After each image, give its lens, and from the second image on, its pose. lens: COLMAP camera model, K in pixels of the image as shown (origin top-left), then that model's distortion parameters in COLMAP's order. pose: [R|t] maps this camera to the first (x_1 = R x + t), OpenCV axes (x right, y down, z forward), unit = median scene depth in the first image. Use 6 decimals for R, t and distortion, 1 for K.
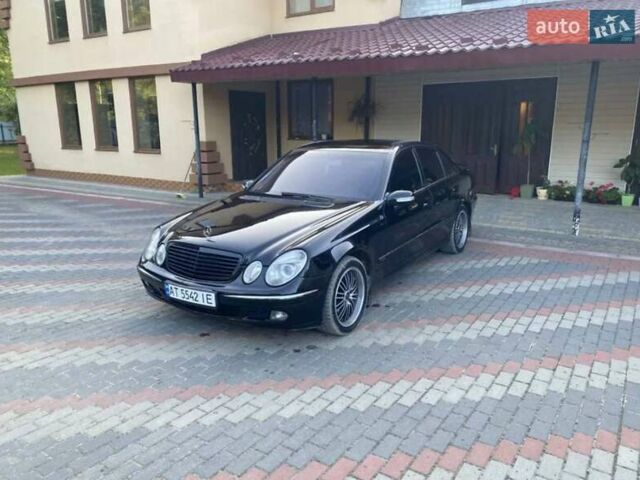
lens RADIAL K [[514.2, 0, 320.0], [0, 514.2, 240.0], [0, 0, 1]] dist [-0.005475, -0.002299]
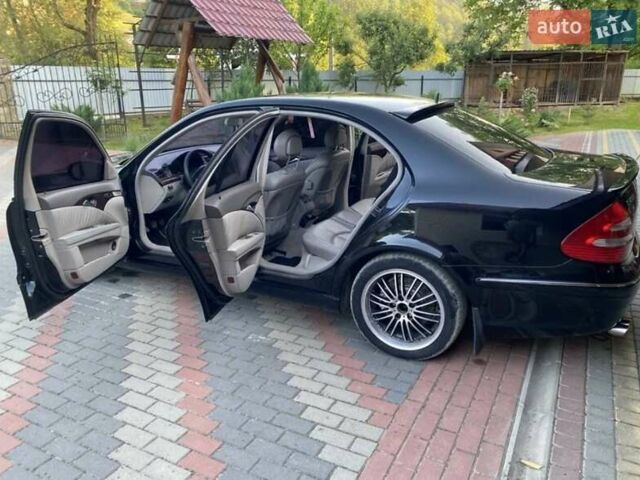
lens RADIAL K [[514.2, 0, 320.0], [0, 514.2, 240.0], [0, 0, 1]] dist [-0.005475, -0.002299]
pose [[0.087471, 0.285866, -0.954269, 2.810347], [-0.237540, 0.936293, 0.258707, -0.732485], [0.967431, 0.204048, 0.149803, 3.581169]]
